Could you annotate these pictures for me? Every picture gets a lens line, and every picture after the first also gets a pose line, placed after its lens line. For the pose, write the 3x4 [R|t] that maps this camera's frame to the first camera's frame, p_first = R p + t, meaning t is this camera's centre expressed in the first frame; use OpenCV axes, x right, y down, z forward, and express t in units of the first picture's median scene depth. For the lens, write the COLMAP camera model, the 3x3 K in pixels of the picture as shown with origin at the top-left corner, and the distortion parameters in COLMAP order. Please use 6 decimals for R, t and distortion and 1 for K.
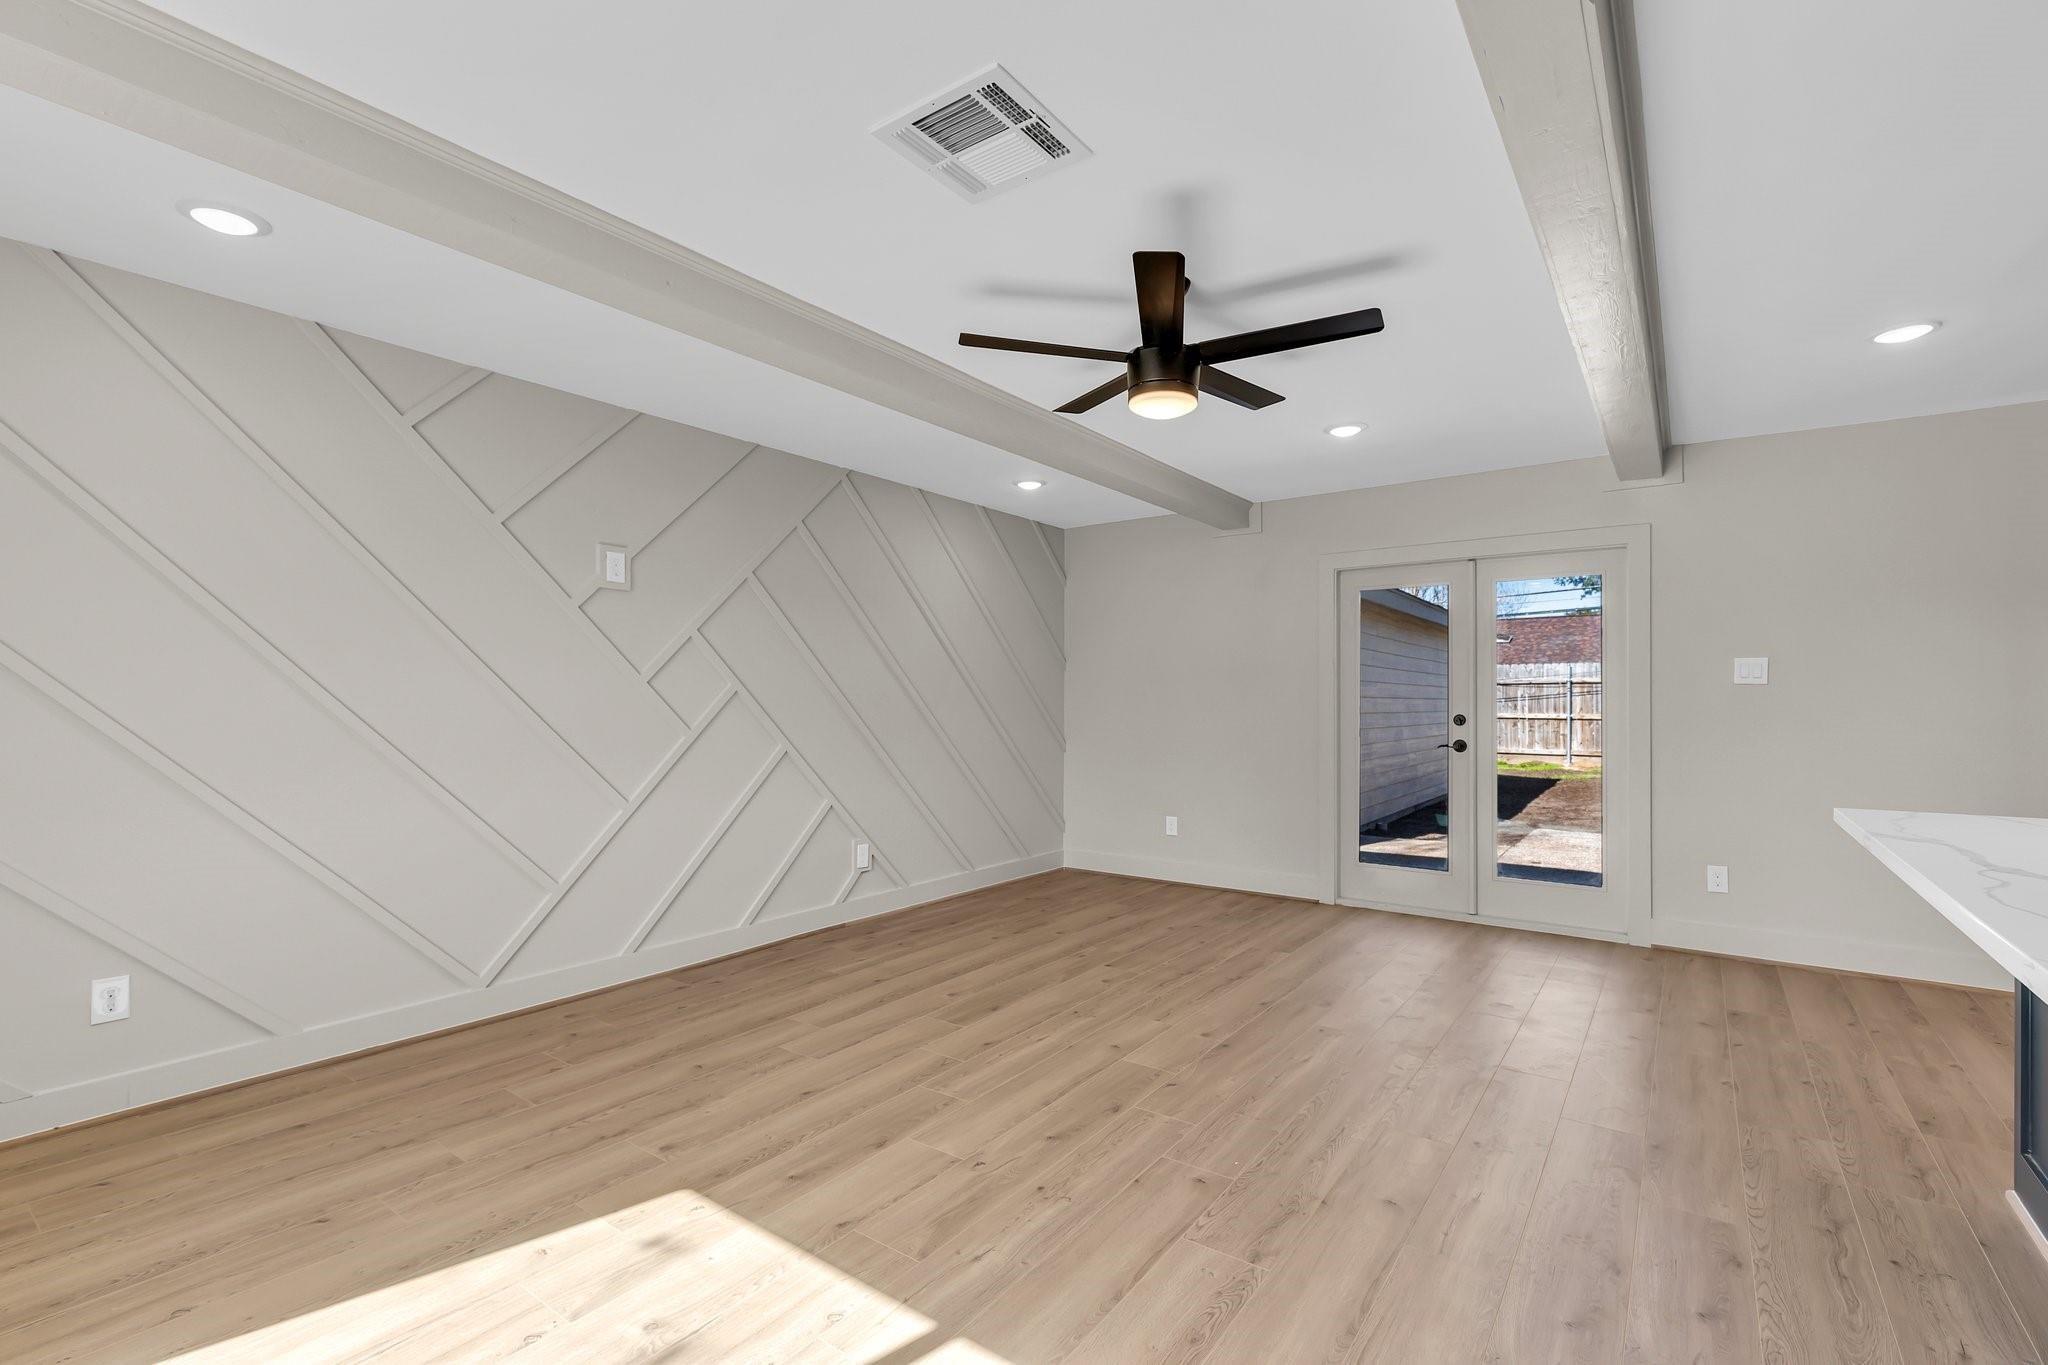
lens RADIAL K [[921.1, 0, 1012.5], [0, 921.1, 689.3], [0, 0, 1]] dist [0.005686, -0.001388]
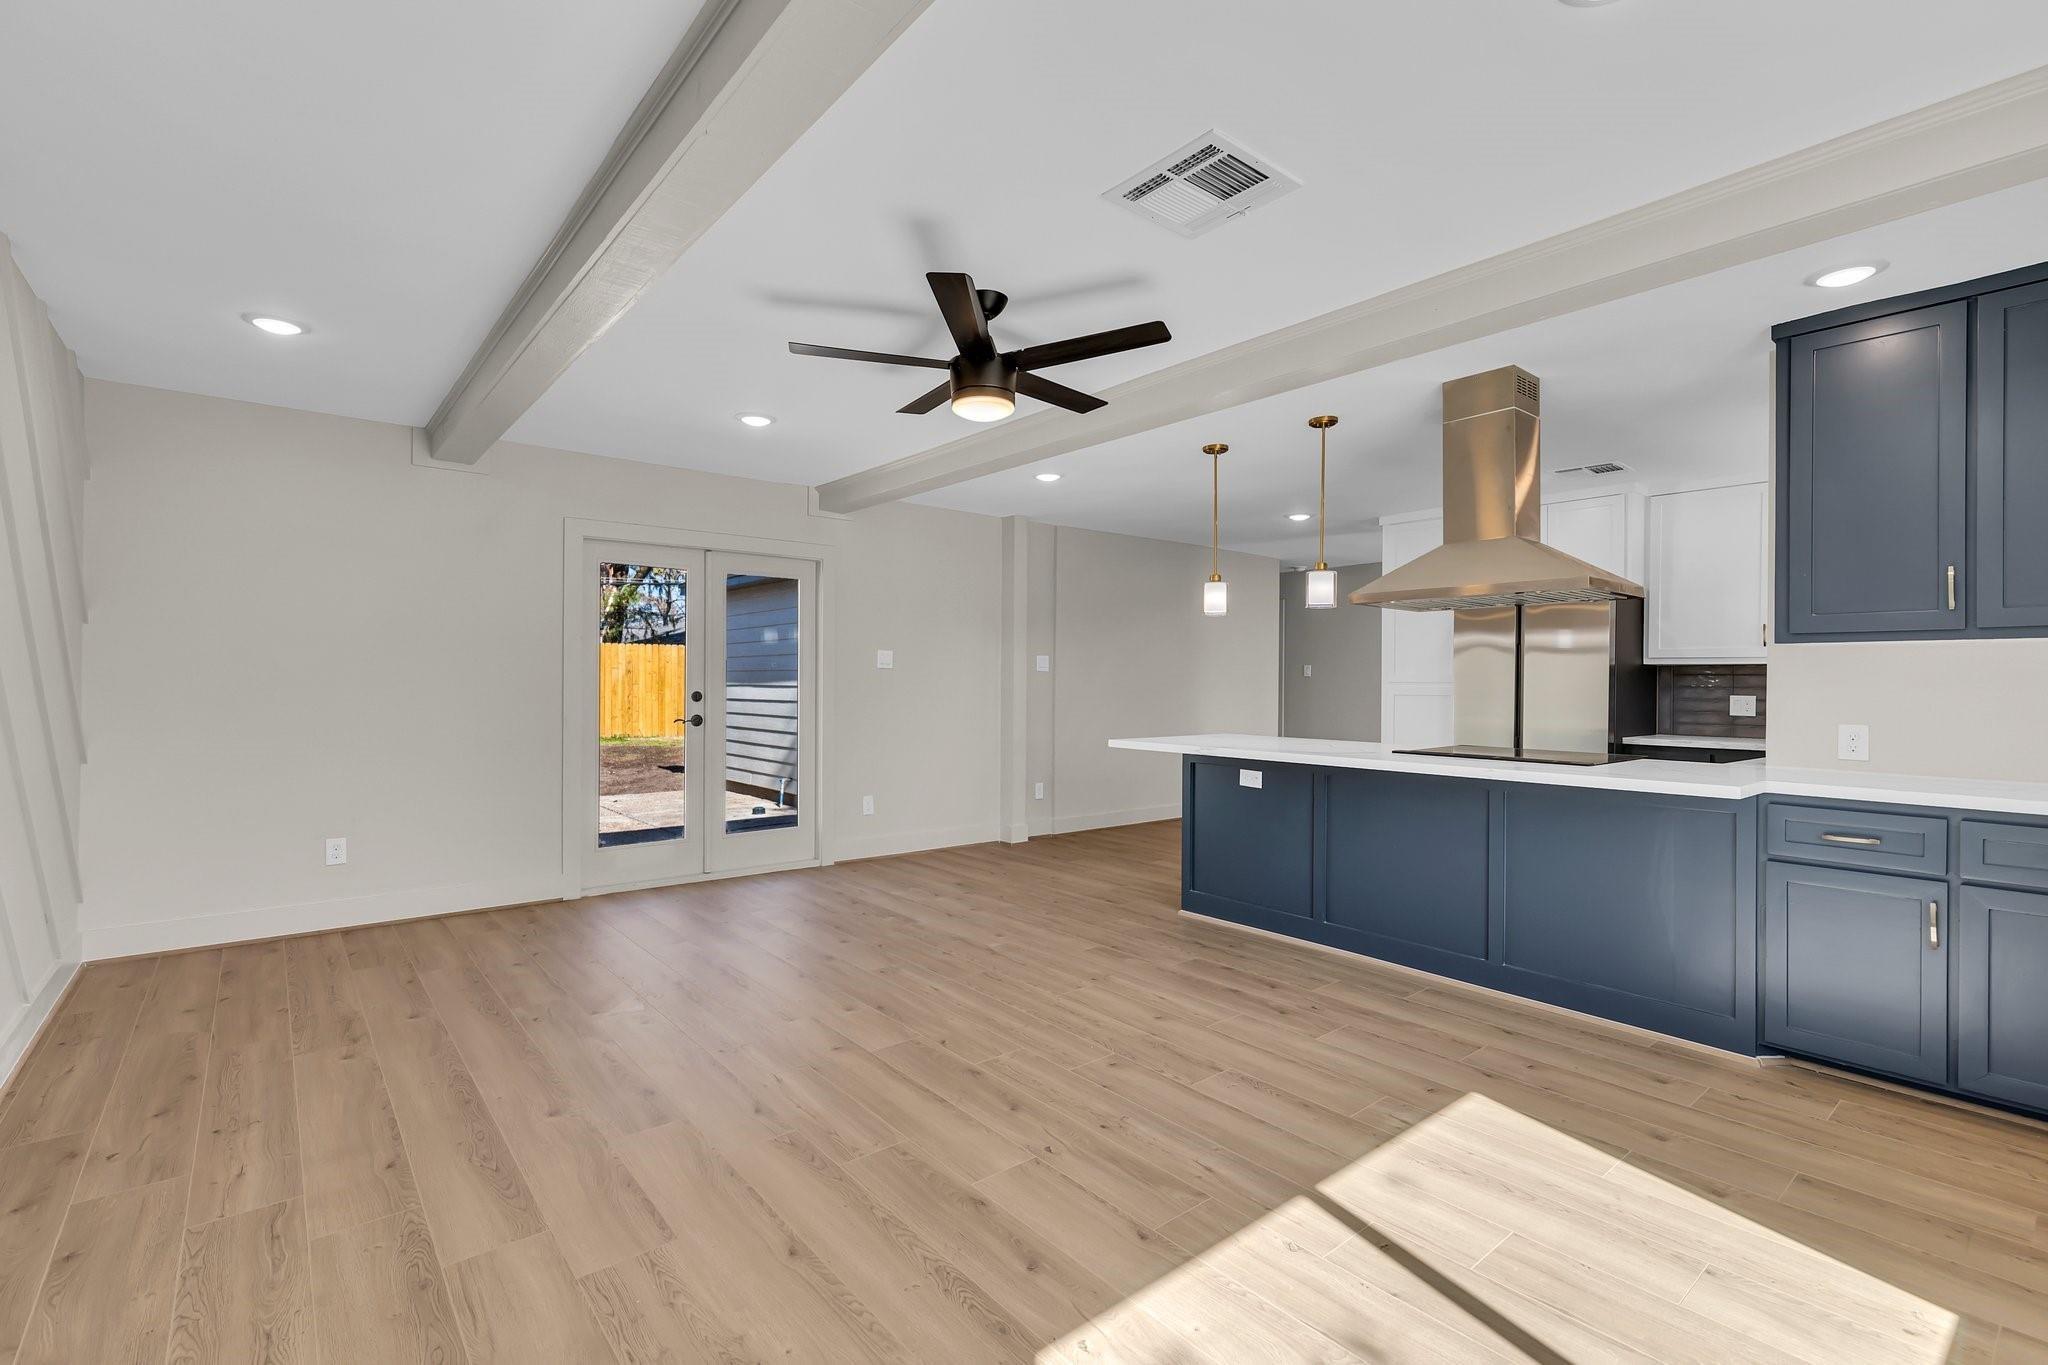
lens RADIAL K [[921.1, 0, 1013.8], [0, 921.1, 676.5], [0, 0, 1]] dist [0.005686, -0.001388]
pose [[0.235964, 0.005815, 0.971744, -0.549196], [-0.019068, 0.999817, -0.001352, 0.004753], [-0.971575, -0.018210, 0.236032, 0.441969]]
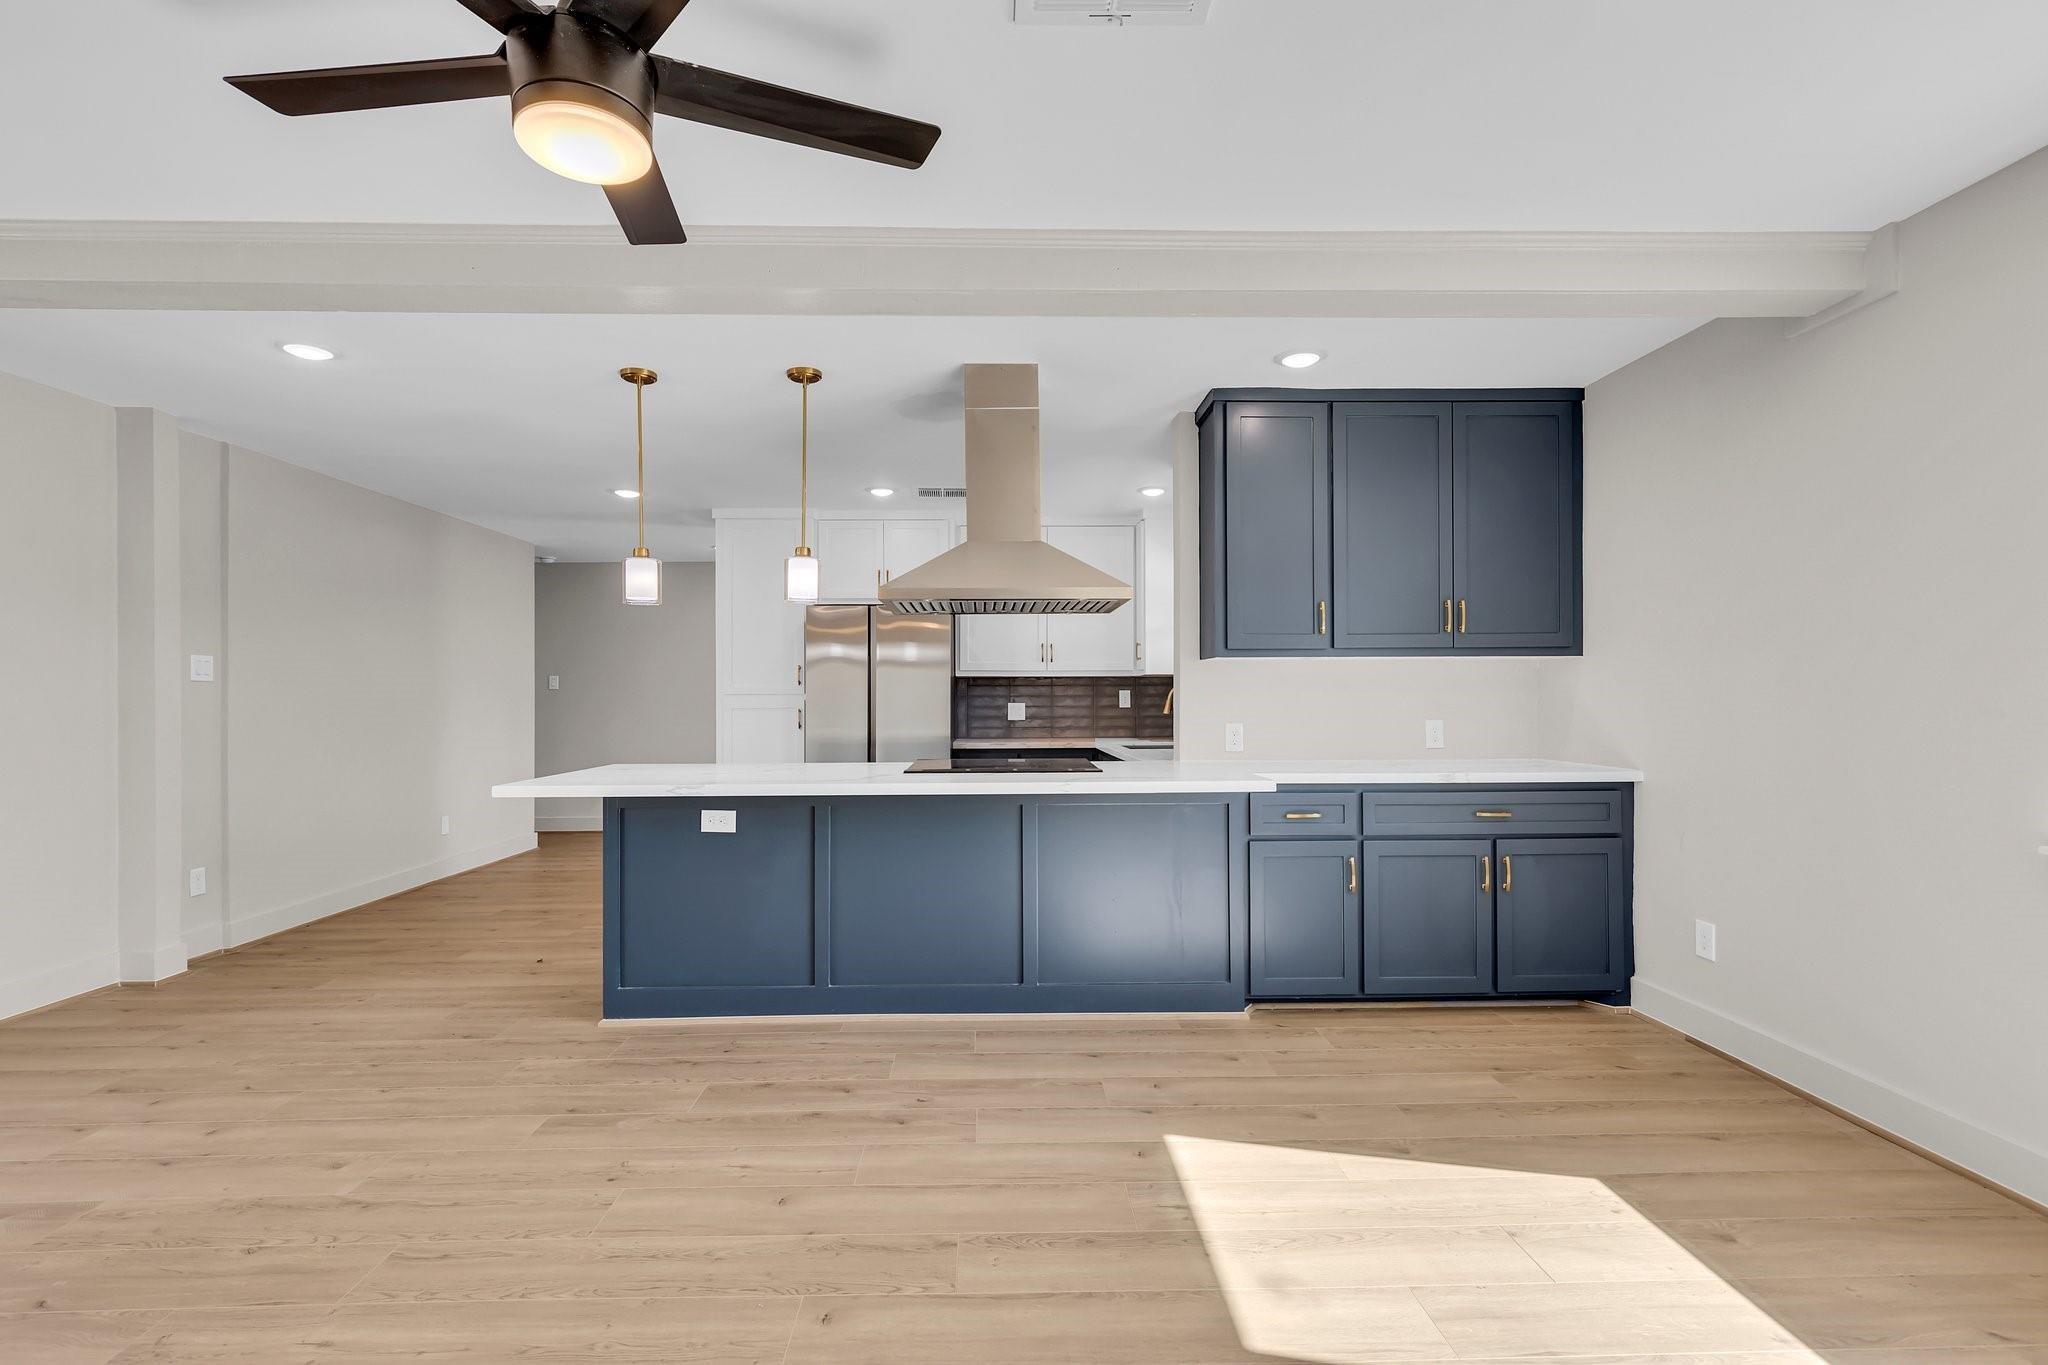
lens RADIAL K [[921.1, 0, 1022.2], [0, 921.1, 695.0], [0, 0, 1]] dist [0.005686, -0.001388]
pose [[-0.622713, 0.004291, 0.782438, -0.262793], [-0.005691, 0.999934, -0.010012, 0.011475], [-0.782429, -0.010688, -0.622648, 0.707313]]
